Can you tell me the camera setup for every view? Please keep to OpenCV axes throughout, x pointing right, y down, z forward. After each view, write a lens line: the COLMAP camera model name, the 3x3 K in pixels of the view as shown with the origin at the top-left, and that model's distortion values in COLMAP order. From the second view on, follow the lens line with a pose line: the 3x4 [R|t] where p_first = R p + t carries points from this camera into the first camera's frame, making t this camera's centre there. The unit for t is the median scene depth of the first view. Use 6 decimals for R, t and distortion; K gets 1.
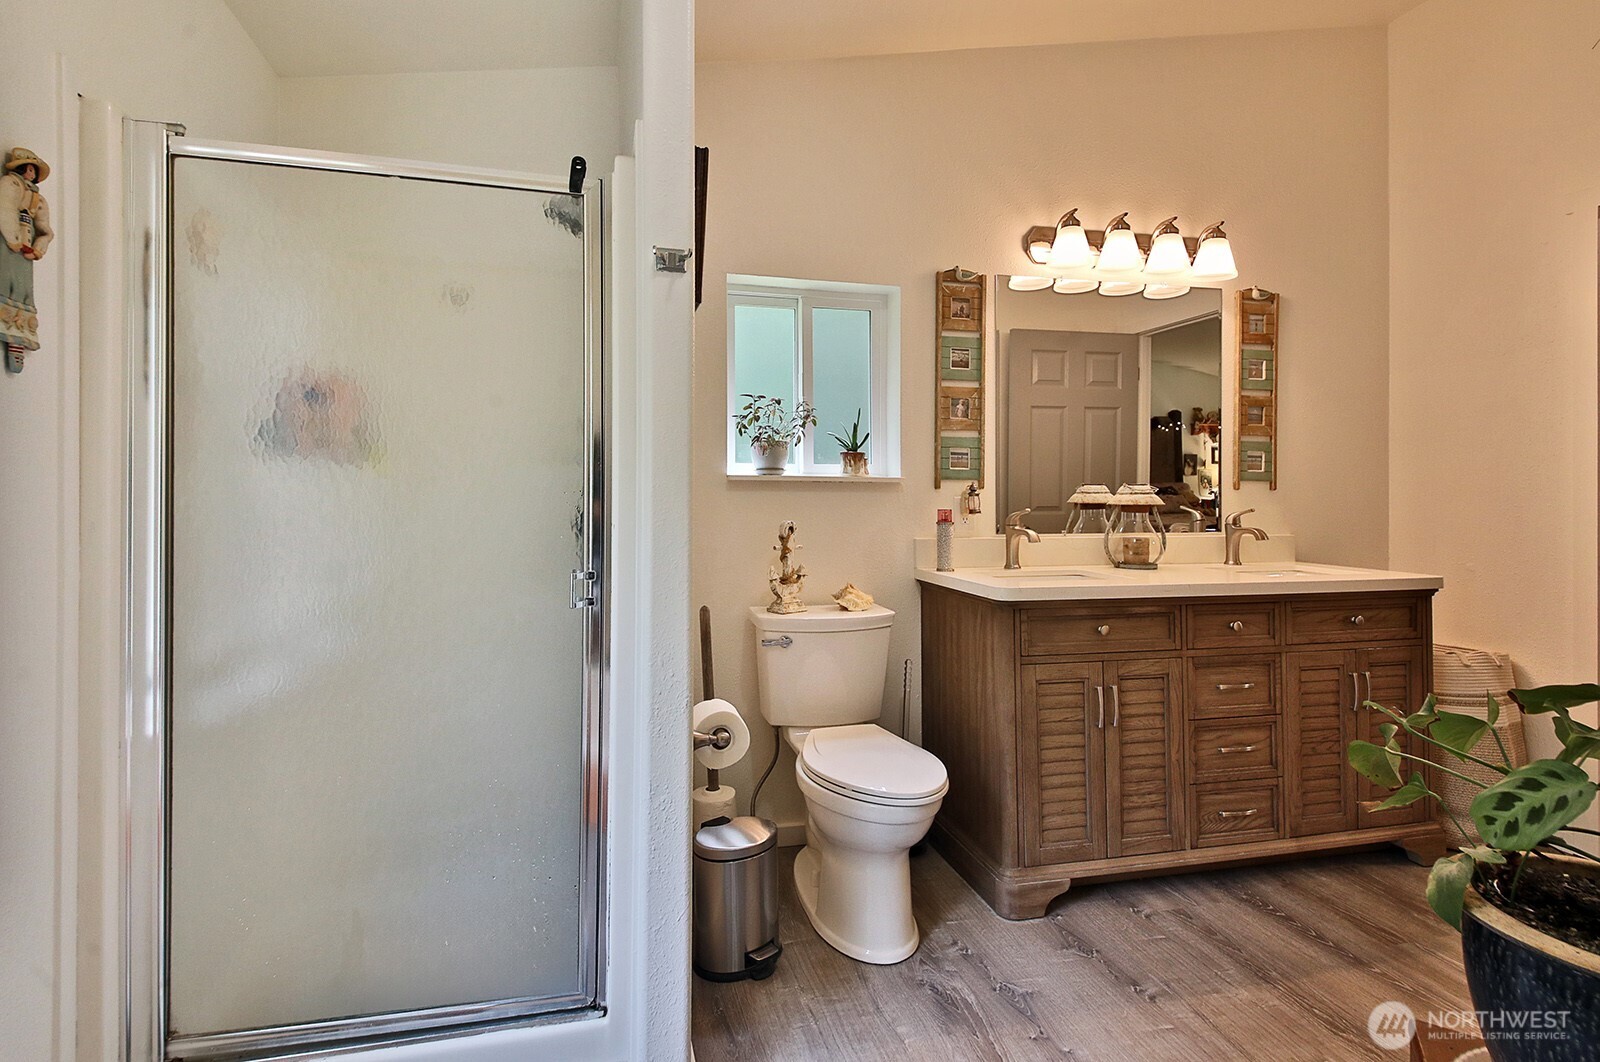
lens RADIAL K [[758.6, 0, 797.5], [0, 758.6, 469.9], [0, 0, 1]] dist [0.000426, 0.000024]
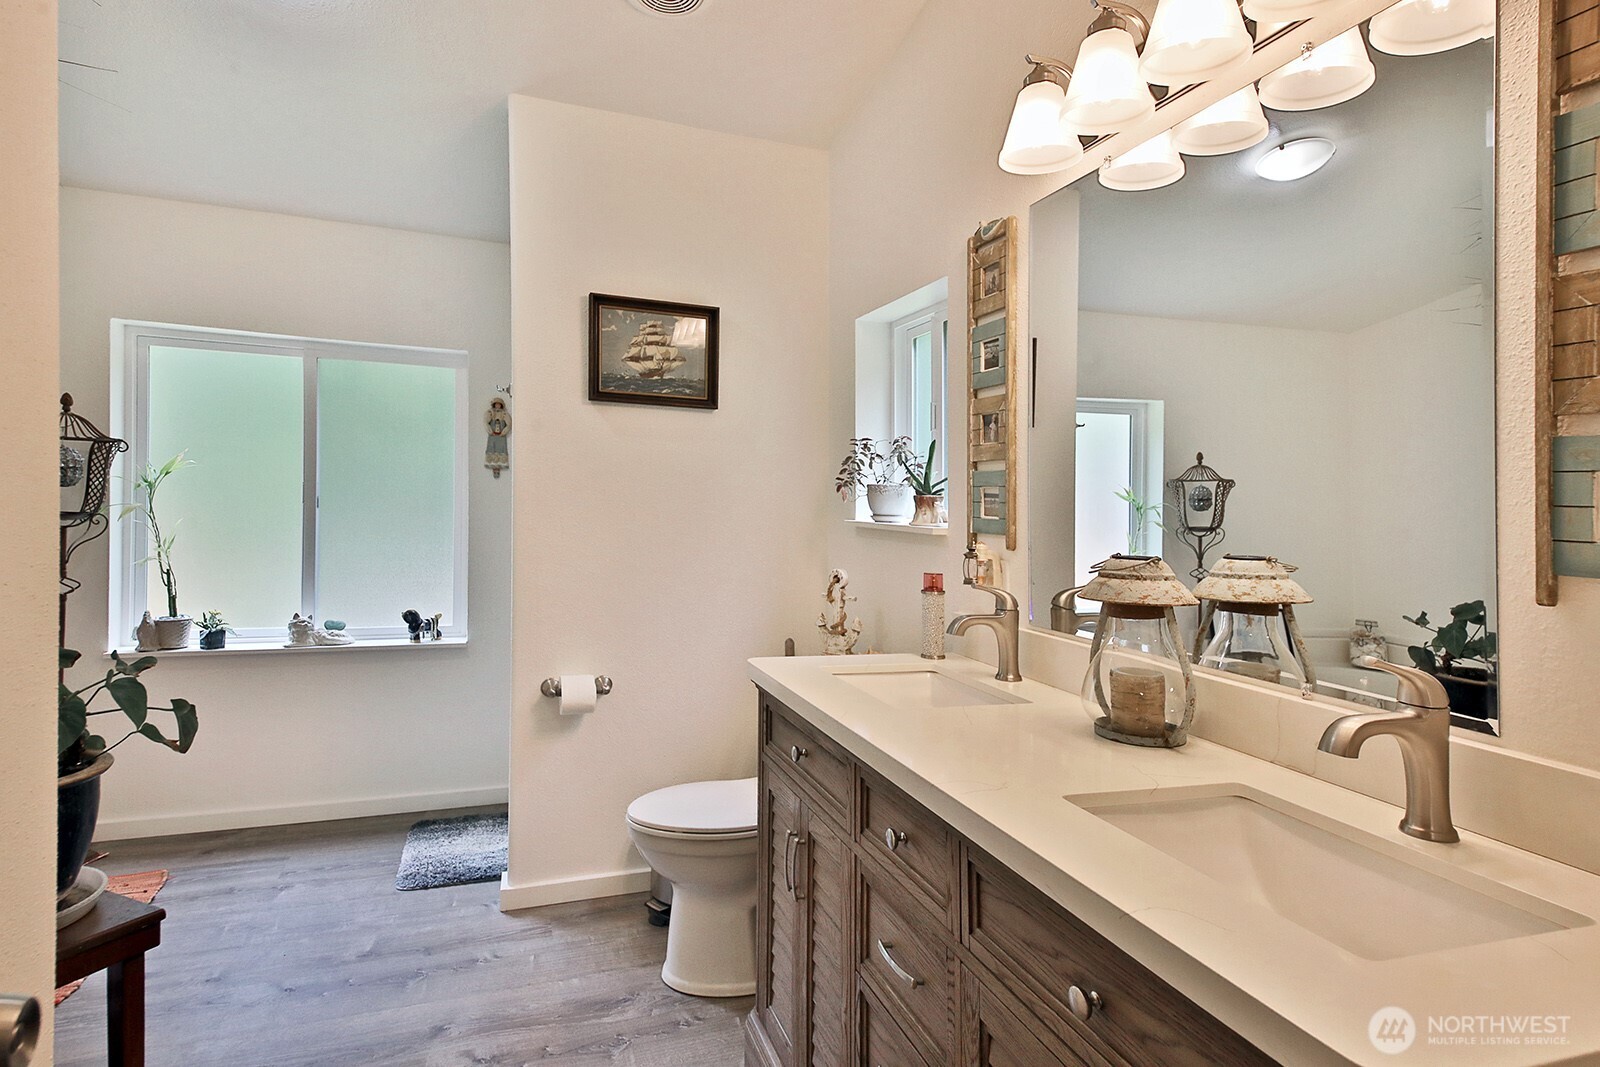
lens RADIAL K [[837.5, 0, 801.2], [0, 837.5, 514.3], [0, 0, 1]] dist [0.000784, 0.000023]
pose [[0.123931, 0.006184, -0.992272, 0.976872], [-0.004488, 0.999974, 0.005672, -0.008566], [0.992281, 0.003751, 0.123955, 0.775341]]
